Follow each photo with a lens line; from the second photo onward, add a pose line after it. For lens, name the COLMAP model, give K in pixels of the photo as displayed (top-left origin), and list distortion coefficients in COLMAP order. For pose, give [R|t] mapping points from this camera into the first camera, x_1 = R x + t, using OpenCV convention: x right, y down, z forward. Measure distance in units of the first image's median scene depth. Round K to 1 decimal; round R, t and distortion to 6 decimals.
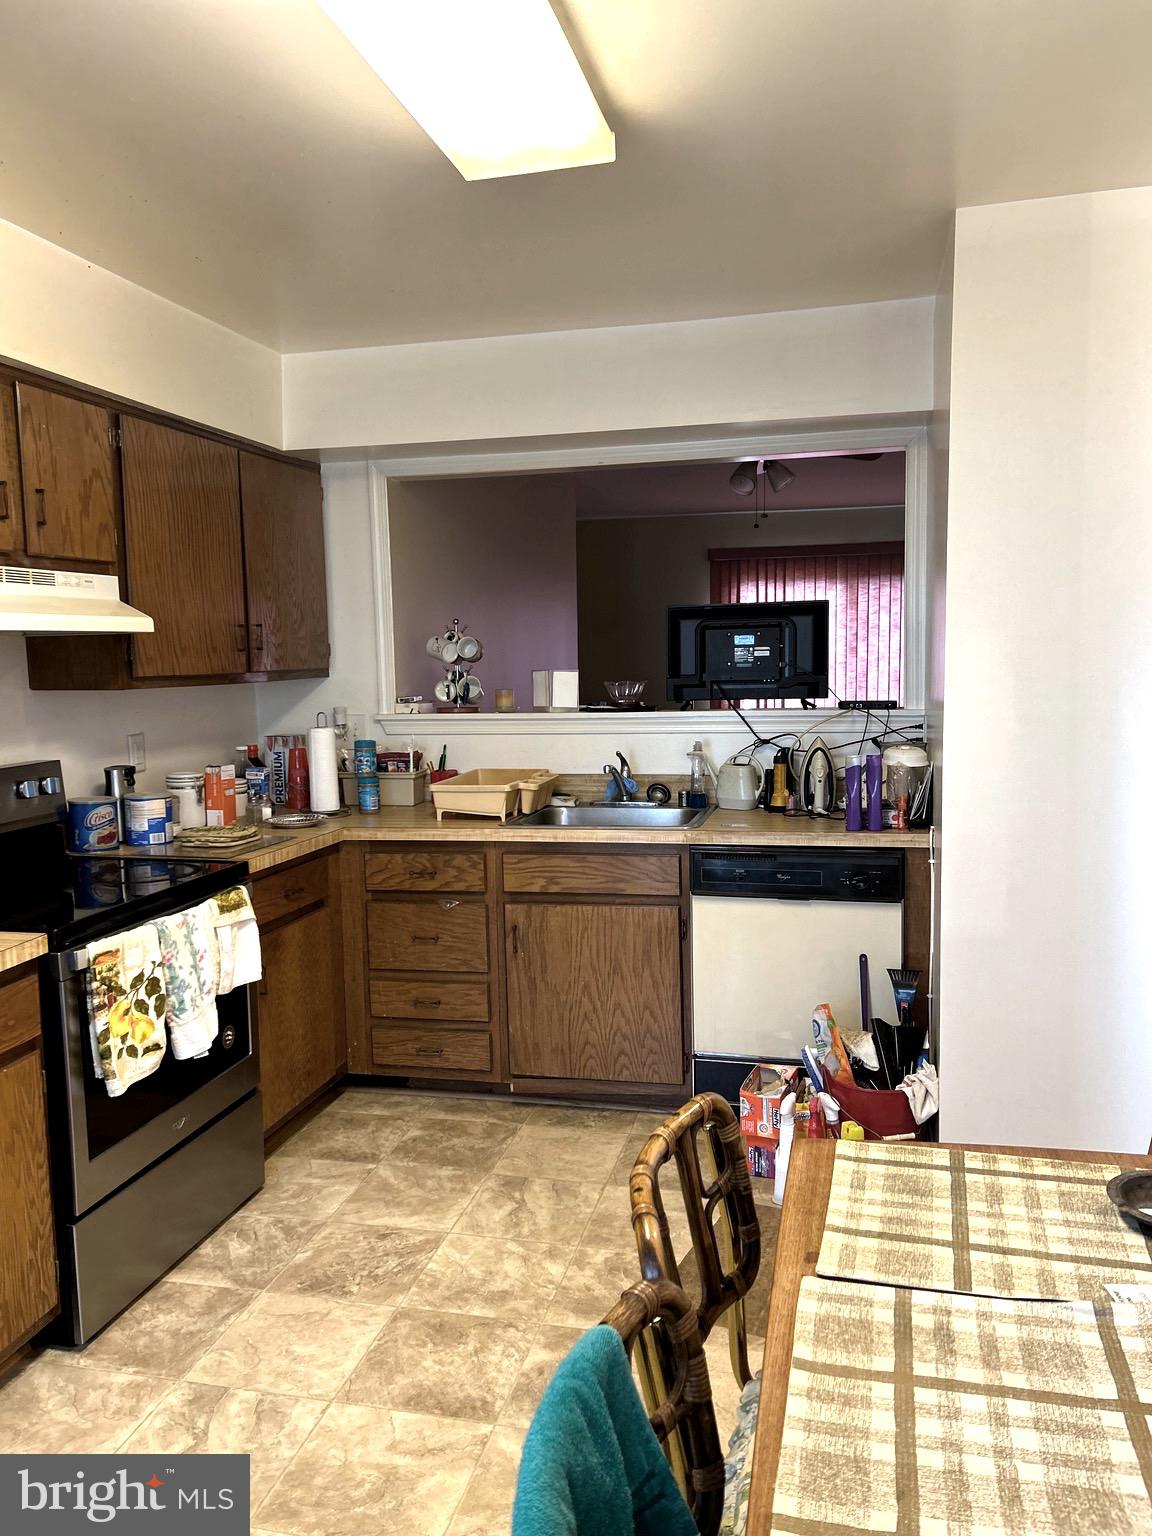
lens RADIAL K [[1161.0, 0, 576.0], [0, 1161.0, 768.0], [0, 0, 1]] dist [-0.002700, -0.006631]
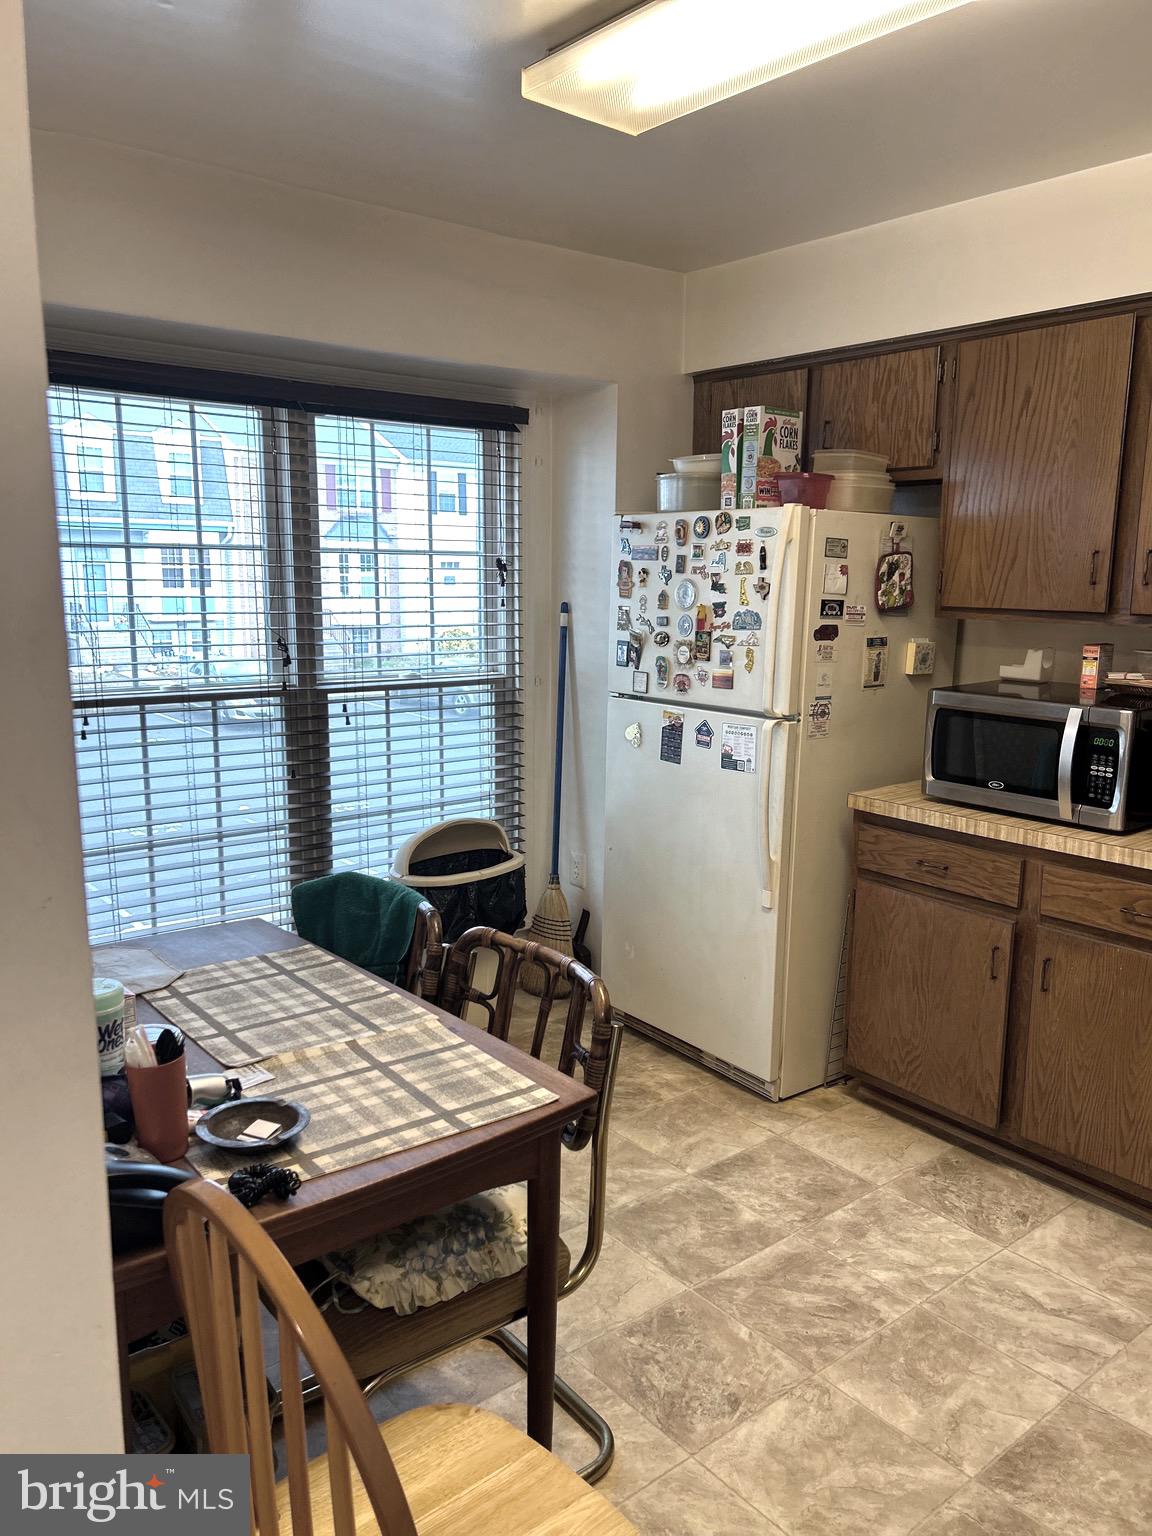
lens RADIAL K [[1161.0, 0, 576.0], [0, 1161.0, 768.0], [0, 0, 1]] dist [-0.002700, -0.006631]
pose [[-0.594235, 0.168339, -0.786478, 1.100289], [-0.076381, 0.961620, 0.263537, -0.258310], [0.800656, 0.216675, -0.558571, 1.719336]]
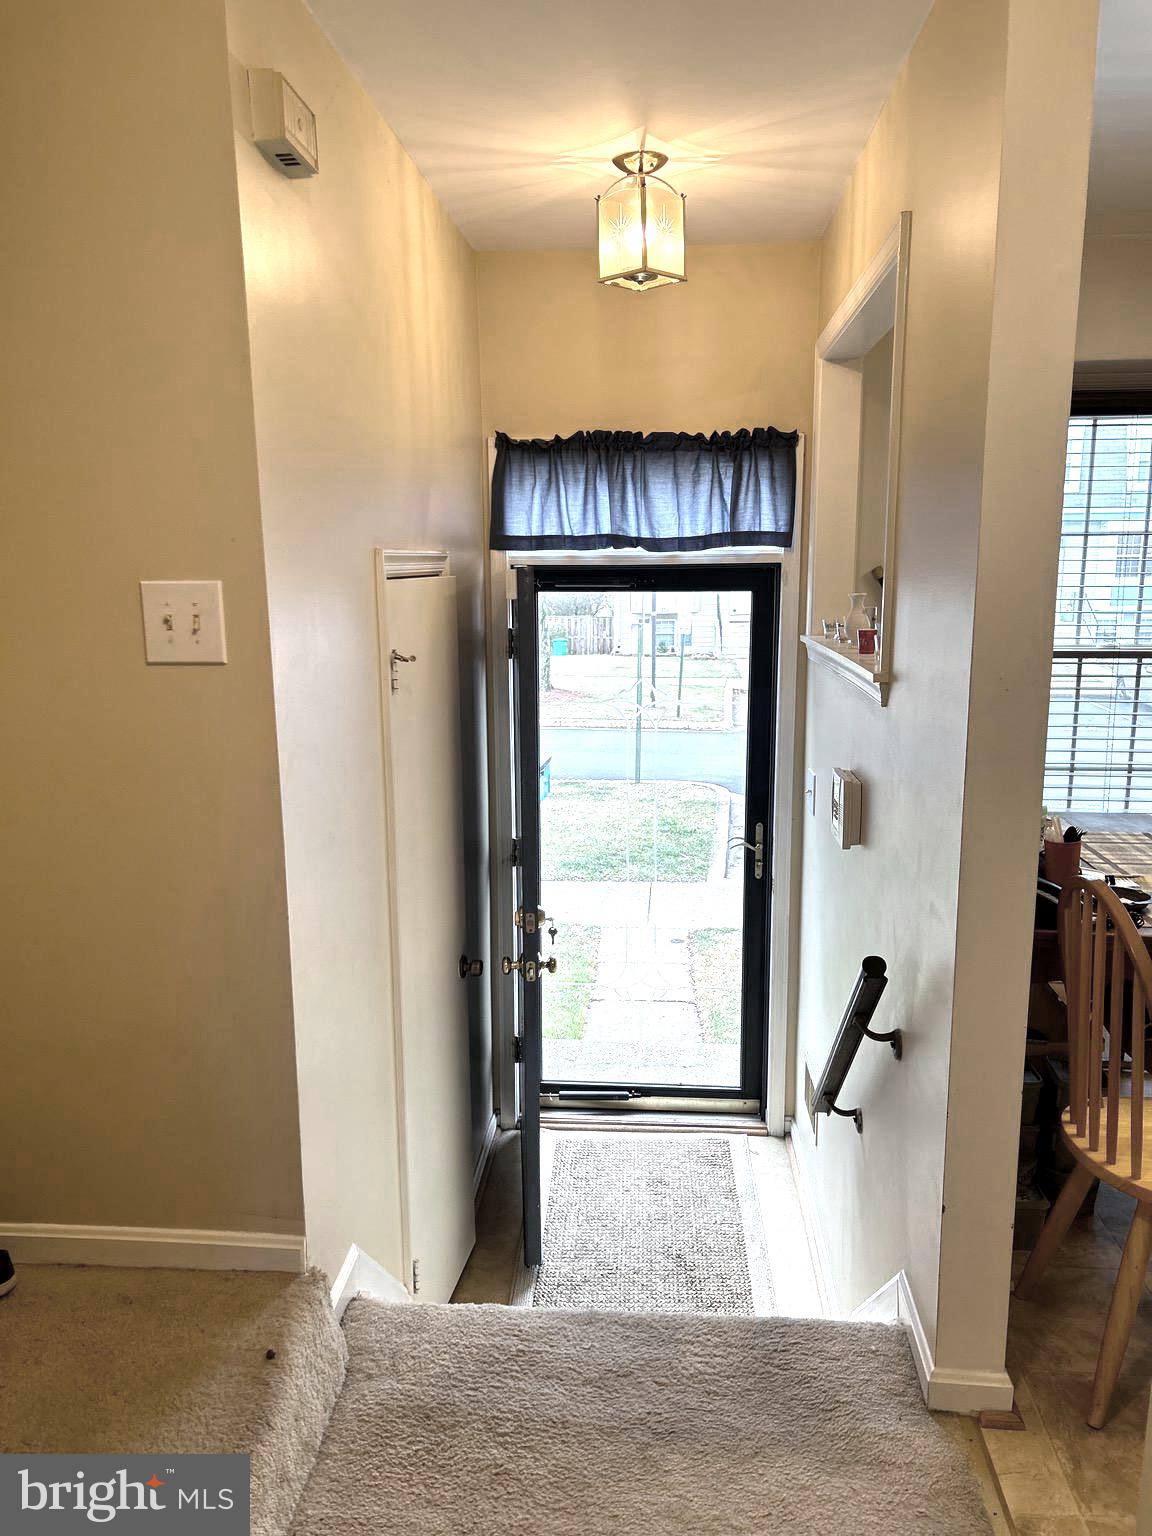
lens RADIAL K [[1161.0, 0, 576.0], [0, 1161.0, 768.0], [0, 0, 1]] dist [-0.002700, -0.006631]
pose [[-0.985415, 0.057400, -0.160198, 1.524307], [0.007463, 0.955066, 0.296299, -0.321350], [0.170007, 0.290782, -0.941564, 2.346139]]
